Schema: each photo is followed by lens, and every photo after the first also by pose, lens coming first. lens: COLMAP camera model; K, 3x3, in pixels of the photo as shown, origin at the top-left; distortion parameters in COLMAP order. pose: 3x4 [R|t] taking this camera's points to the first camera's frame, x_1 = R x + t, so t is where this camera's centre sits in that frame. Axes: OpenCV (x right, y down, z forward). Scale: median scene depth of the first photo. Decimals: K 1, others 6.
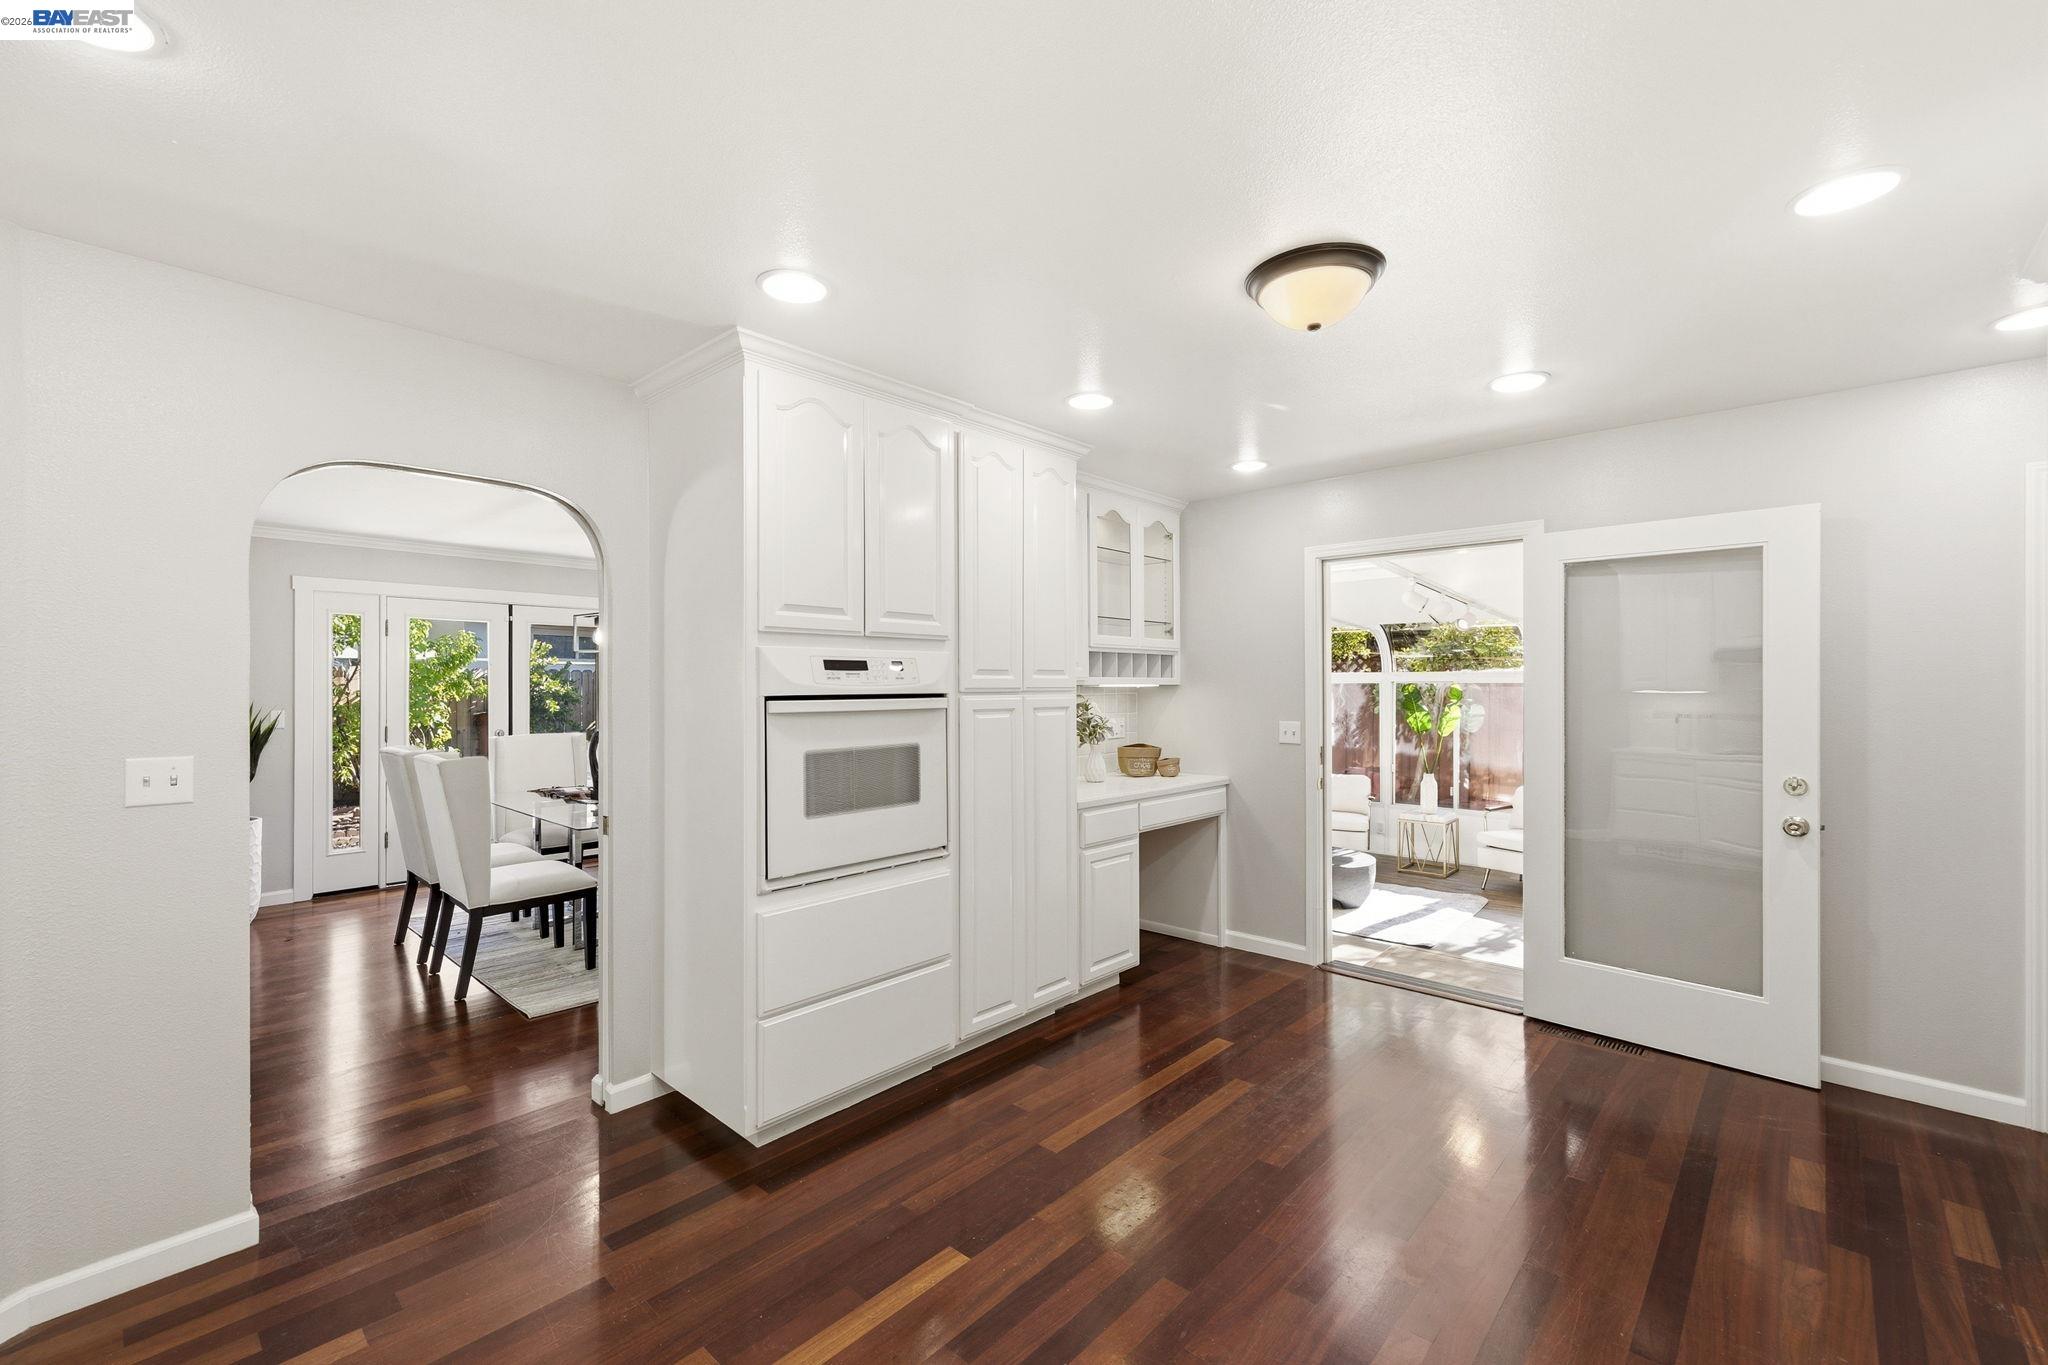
lens RADIAL K [[846.0, 0, 1020.3], [0, 846.0, 685.9], [0, 0, 1]] dist [0.003268, 0.000103]
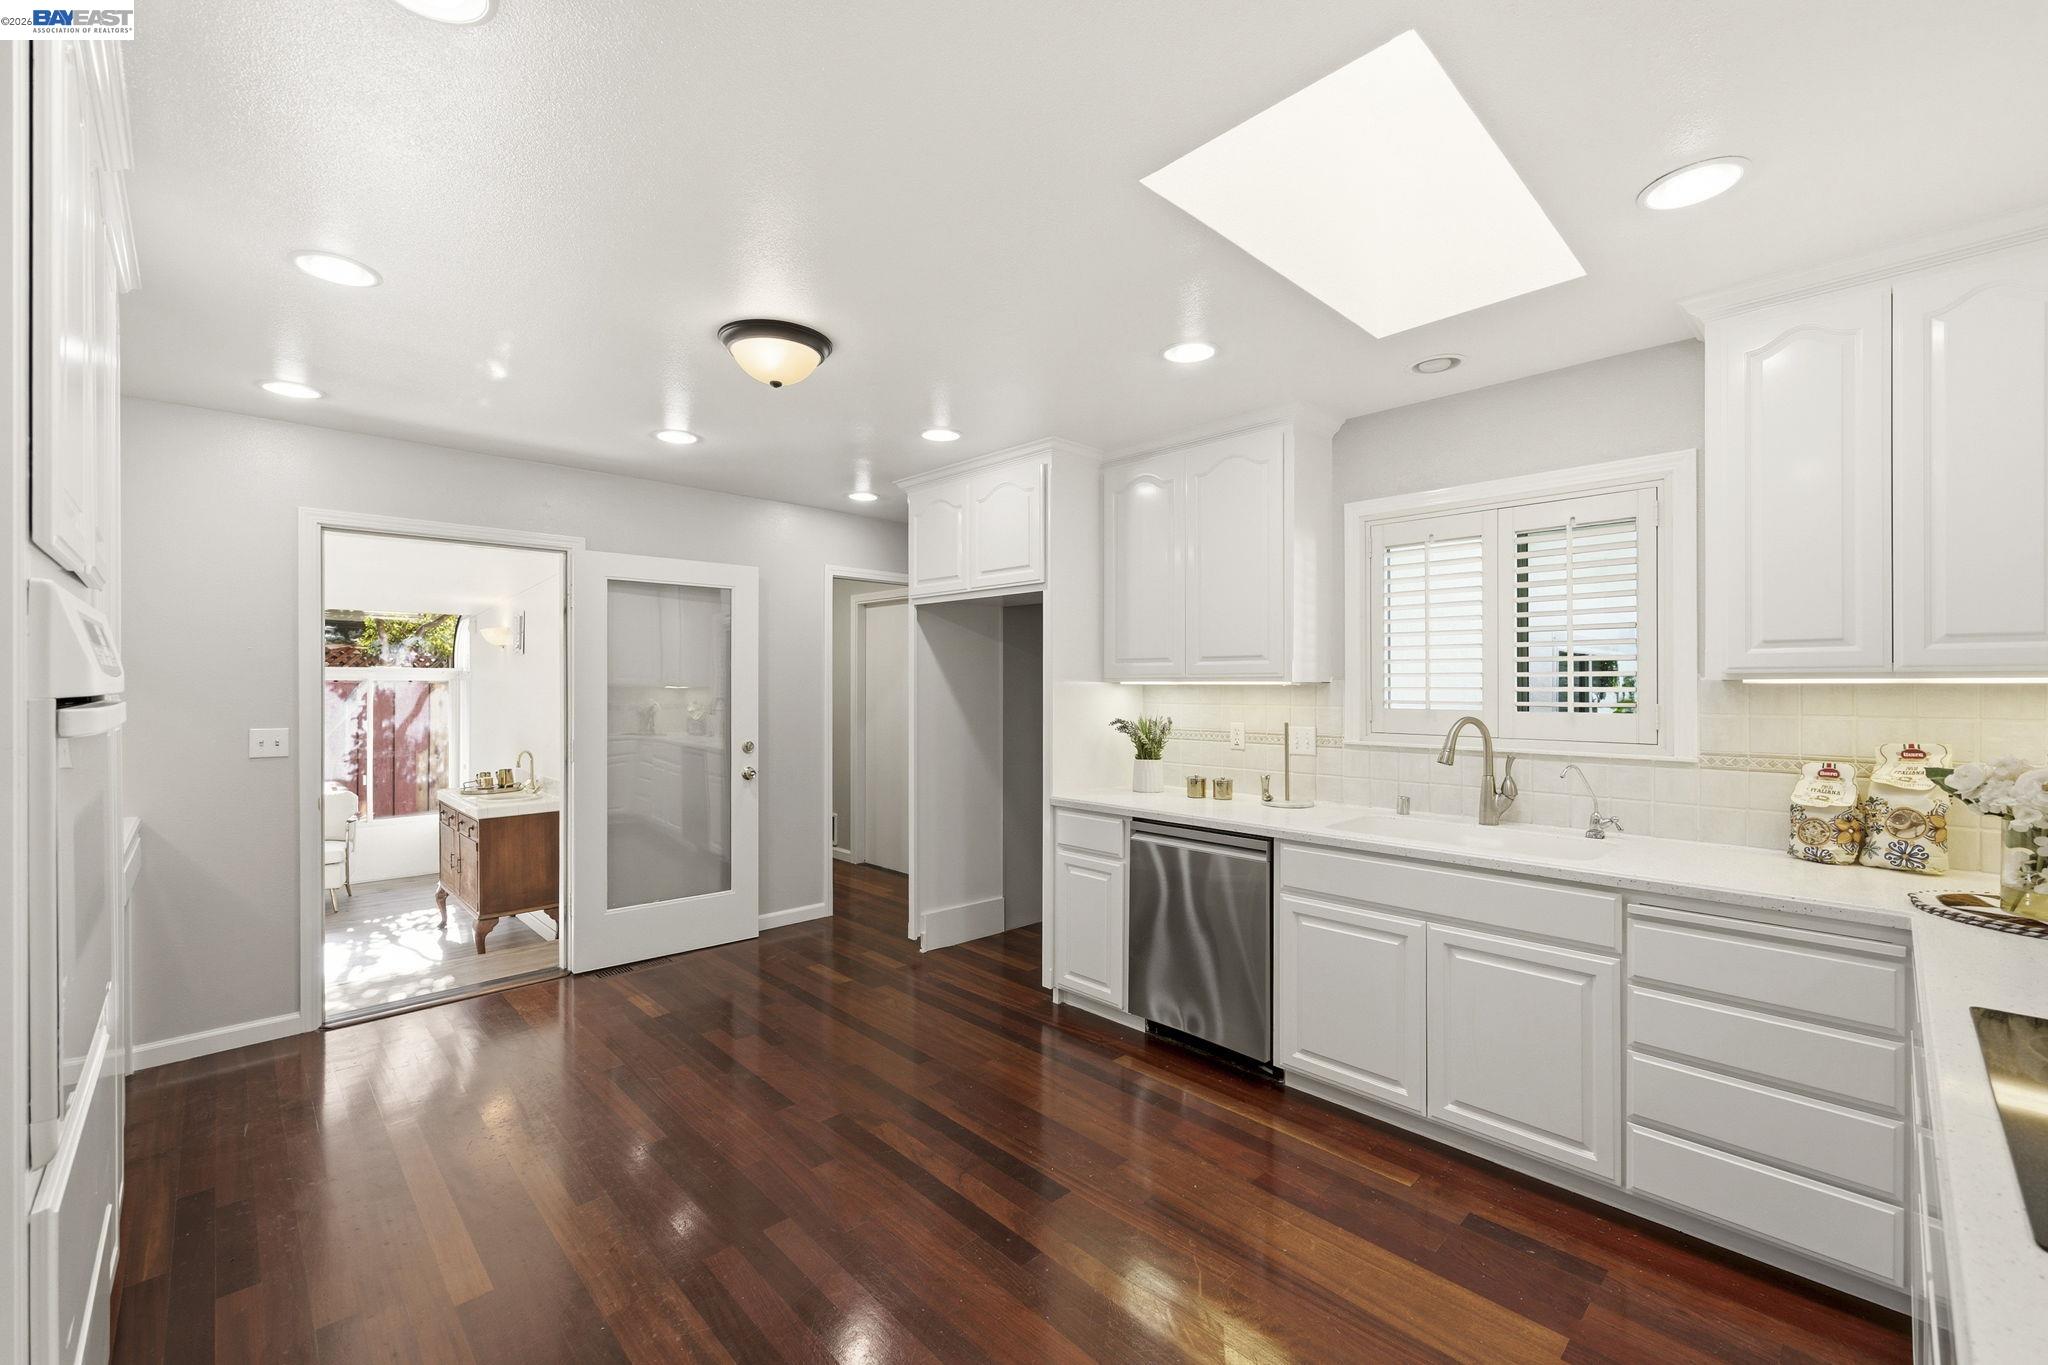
lens RADIAL K [[846.0, 0, 1017.8], [0, 846.0, 689.6], [0, 0, 1]] dist [0.003268, 0.000103]
pose [[0.066999, -0.005366, 0.997739, -0.409917], [0.000491, 0.999986, 0.005345, 0.003461], [-0.997753, 0.000132, 0.067000, 0.279130]]
